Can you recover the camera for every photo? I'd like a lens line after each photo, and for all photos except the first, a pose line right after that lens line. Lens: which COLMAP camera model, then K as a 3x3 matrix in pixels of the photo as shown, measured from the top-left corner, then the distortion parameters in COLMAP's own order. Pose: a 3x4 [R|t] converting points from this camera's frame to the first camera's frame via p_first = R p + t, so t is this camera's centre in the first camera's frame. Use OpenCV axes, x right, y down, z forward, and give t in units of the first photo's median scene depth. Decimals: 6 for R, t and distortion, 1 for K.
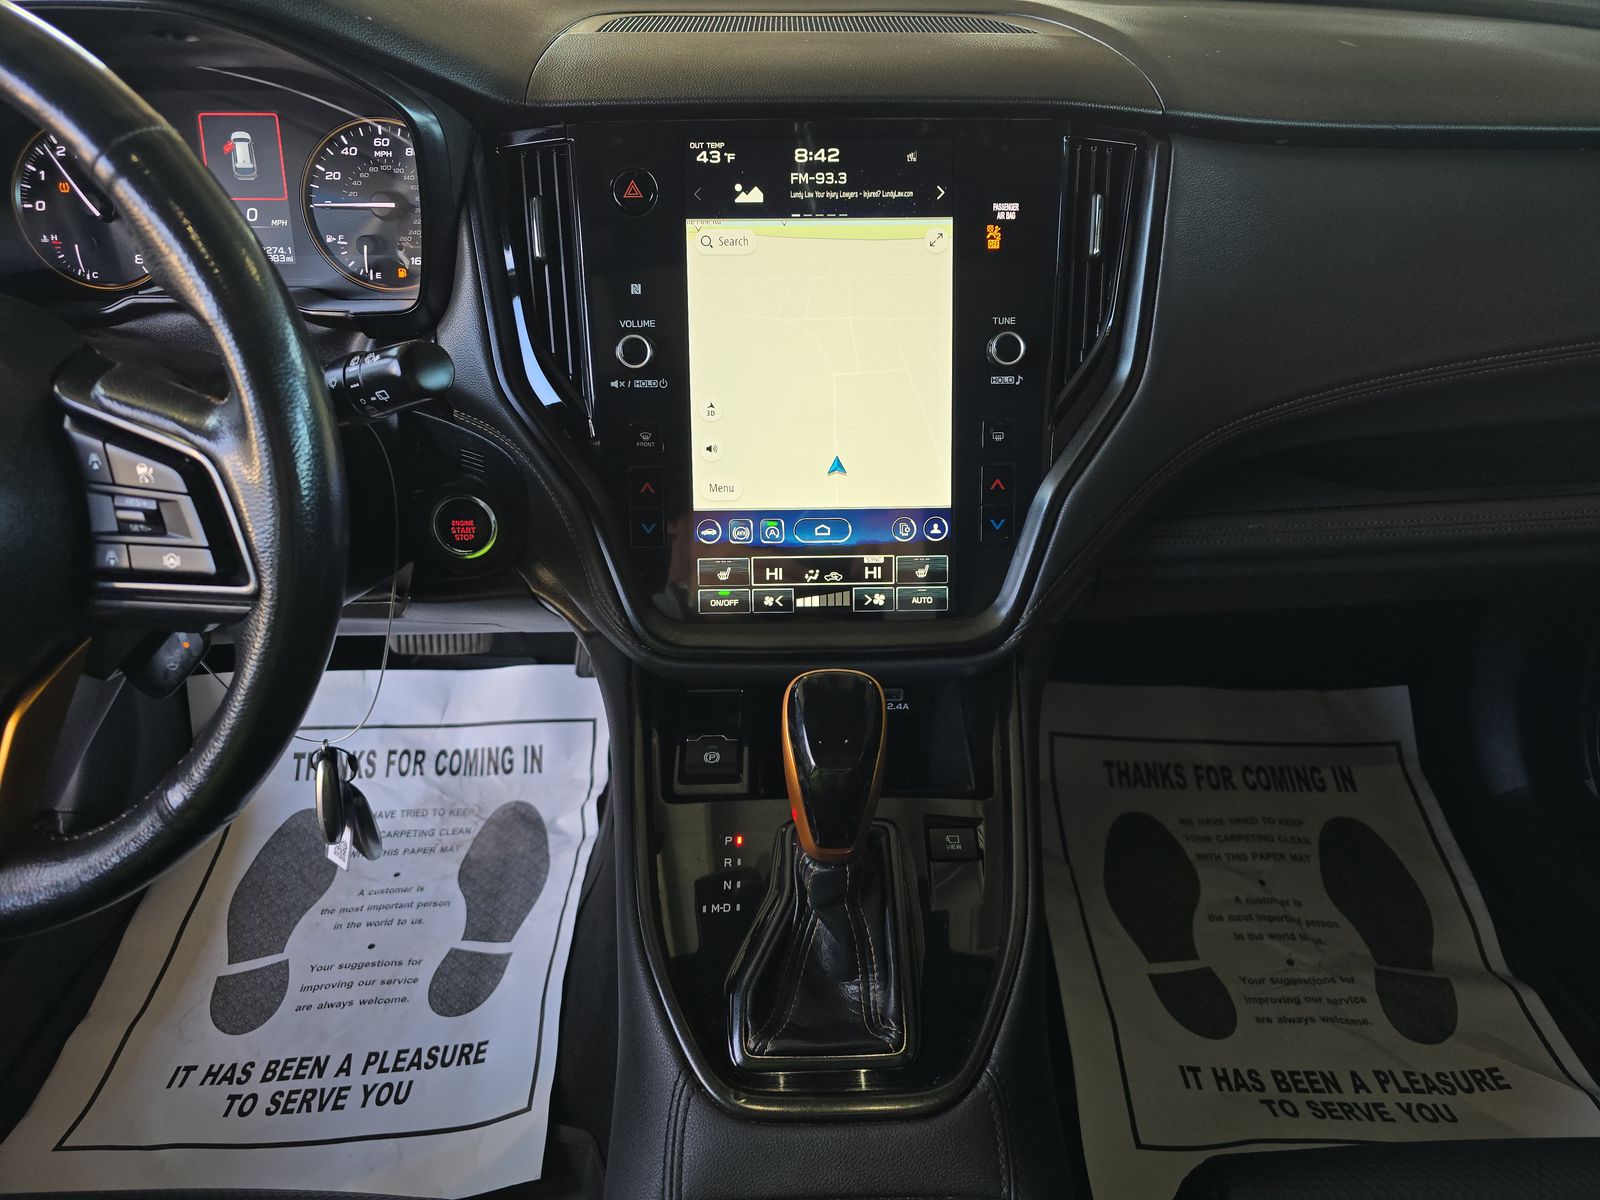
lens RADIAL K [[1063.2, 0, 799.8], [0, 1063.2, 580.4], [0, 0, 1]] dist [0.061528, -0.059515]
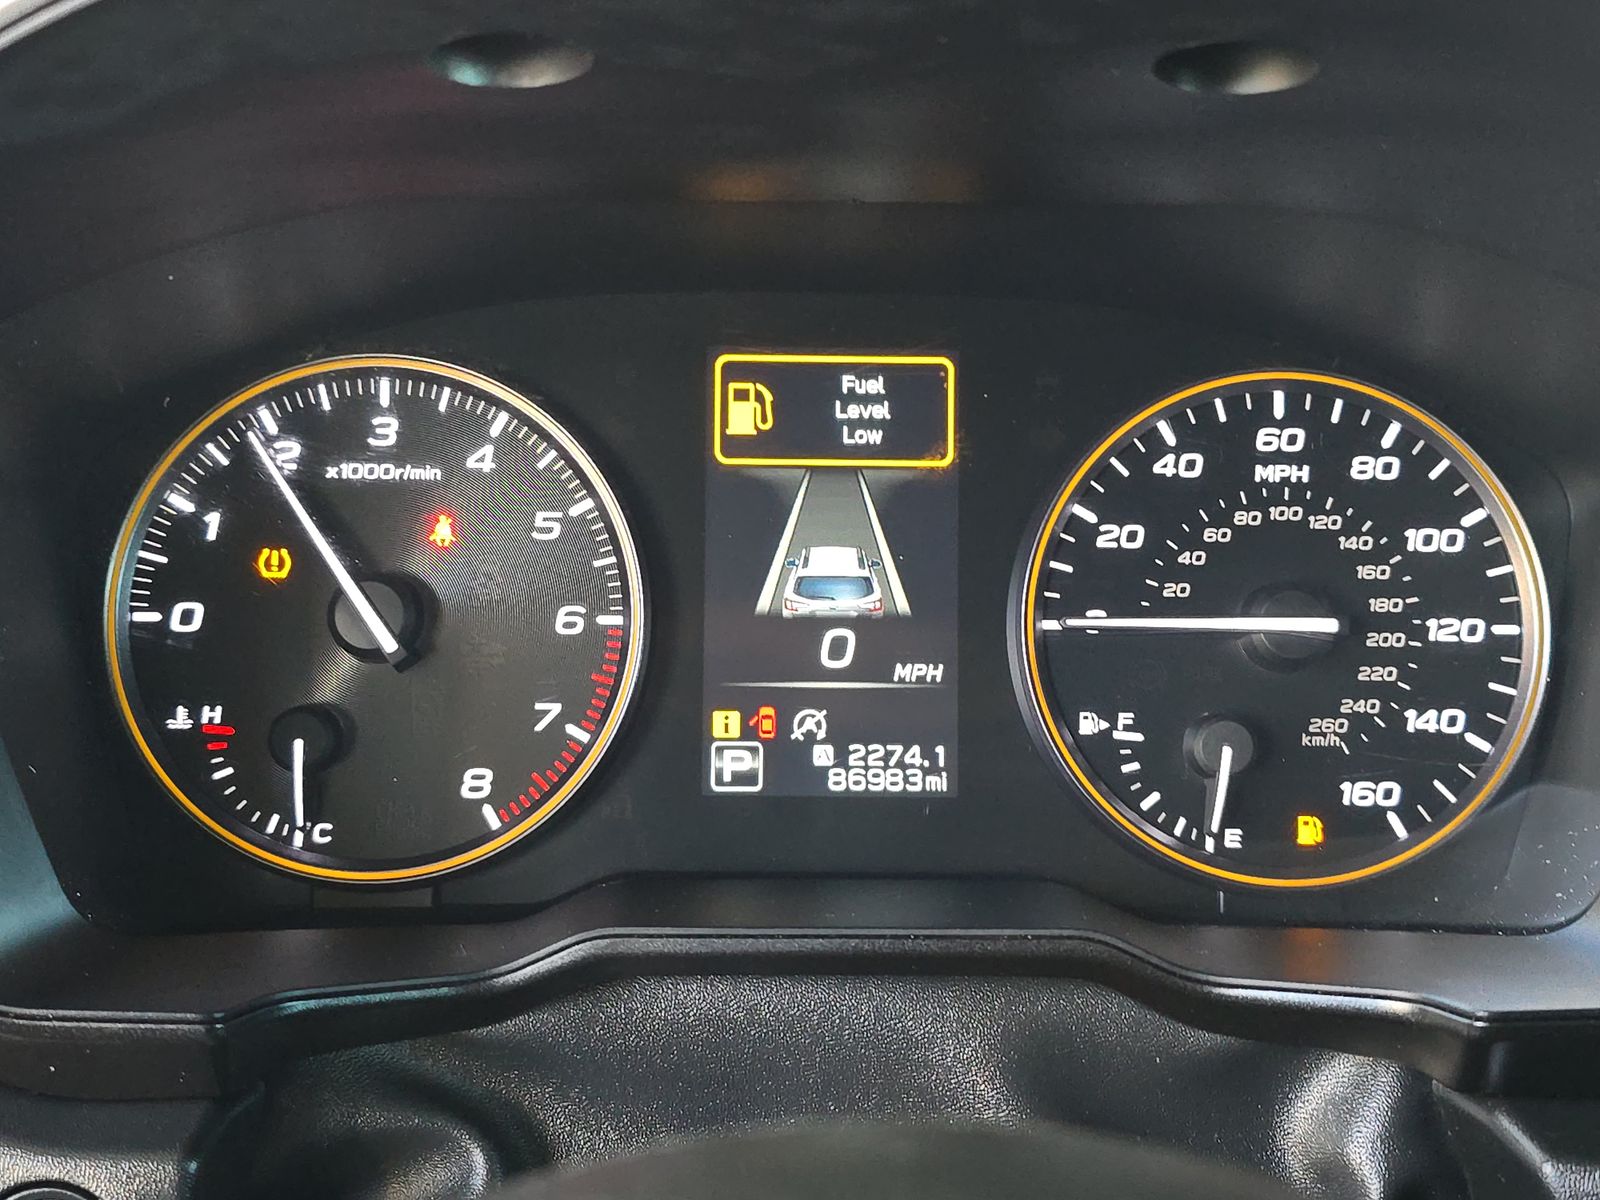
lens RADIAL K [[1063.2, 0, 799.8], [0, 1063.2, 580.4], [0, 0, 1]] dist [0.061528, -0.059515]
pose [[0.999934, 0.011199, 0.002560, -0.413472], [-0.009977, 0.957042, -0.289778, -0.210705], [-0.005695, 0.289733, 0.957091, 0.546894]]
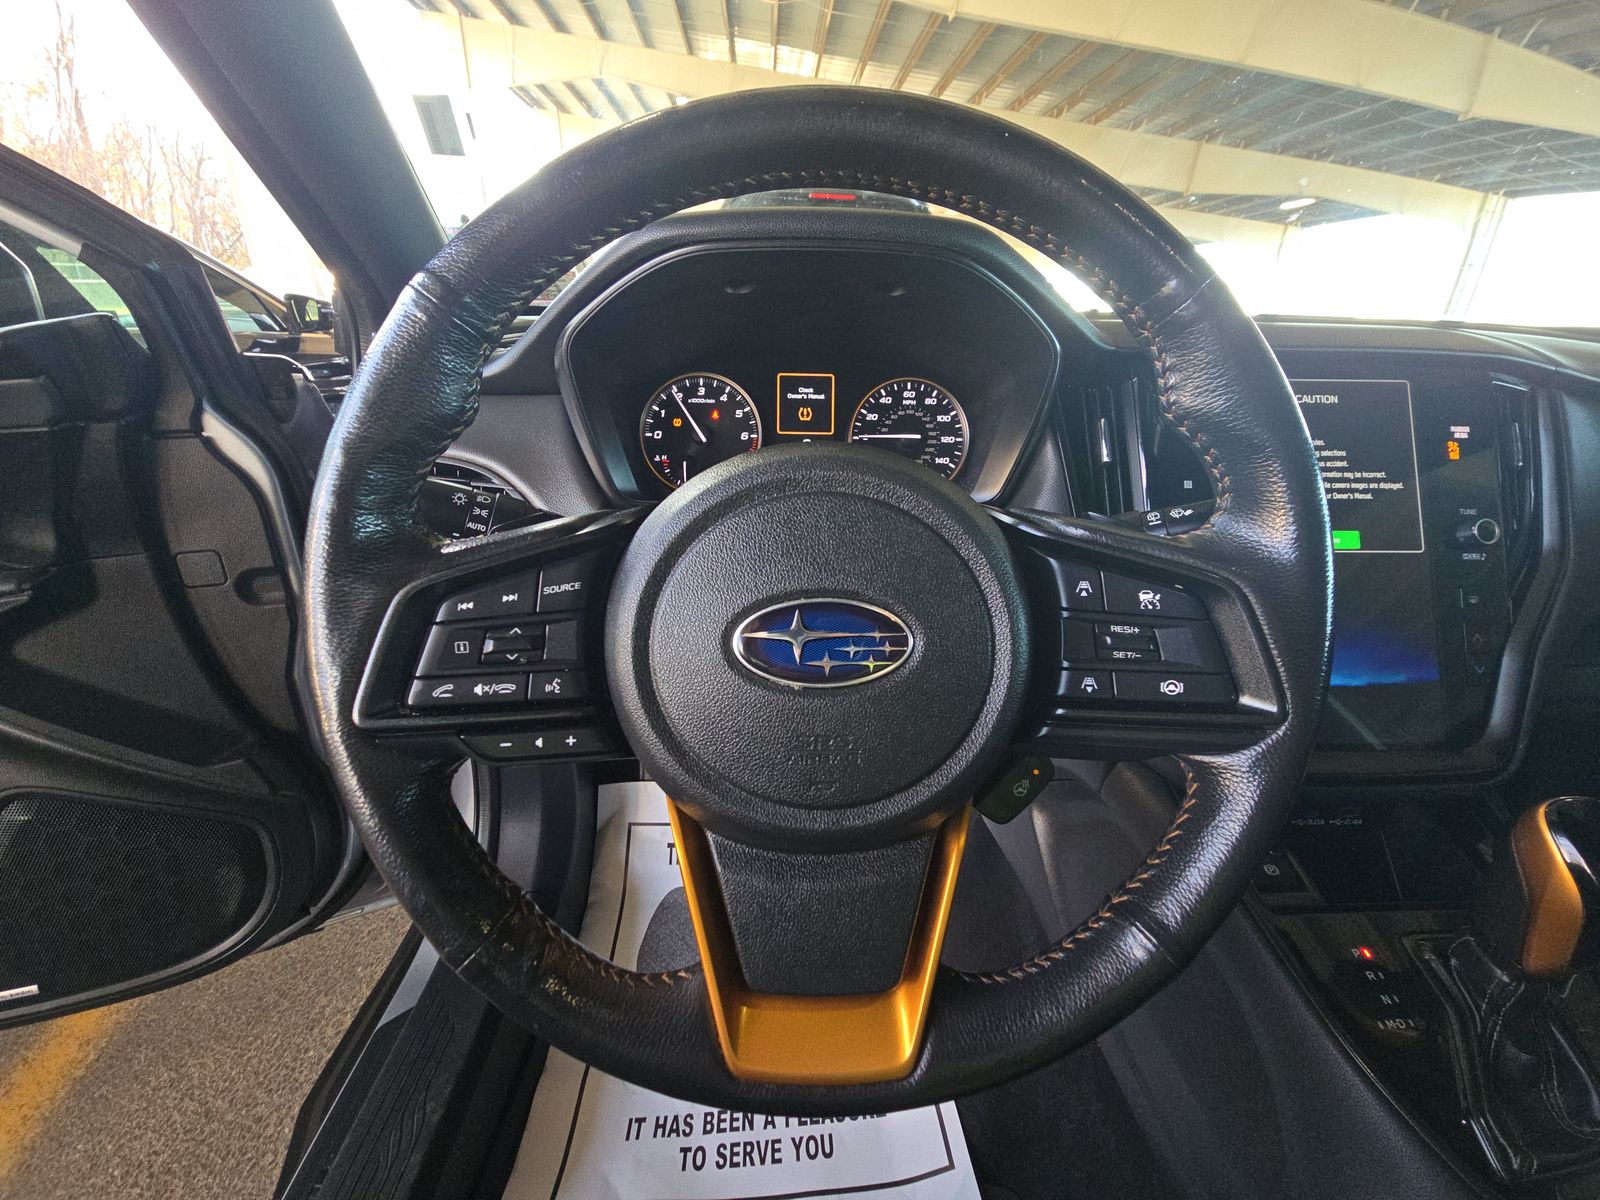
lens RADIAL K [[635.9, 0, 800.0], [0, 635.9, 600.0], [0, 0, 1]] dist [0.000584, -0.000015]
pose [[0.999768, 0.010013, 0.019077, -0.421061], [-0.006326, 0.982844, -0.184330, 0.005565], [-0.020596, 0.184167, 0.982679, 0.189194]]
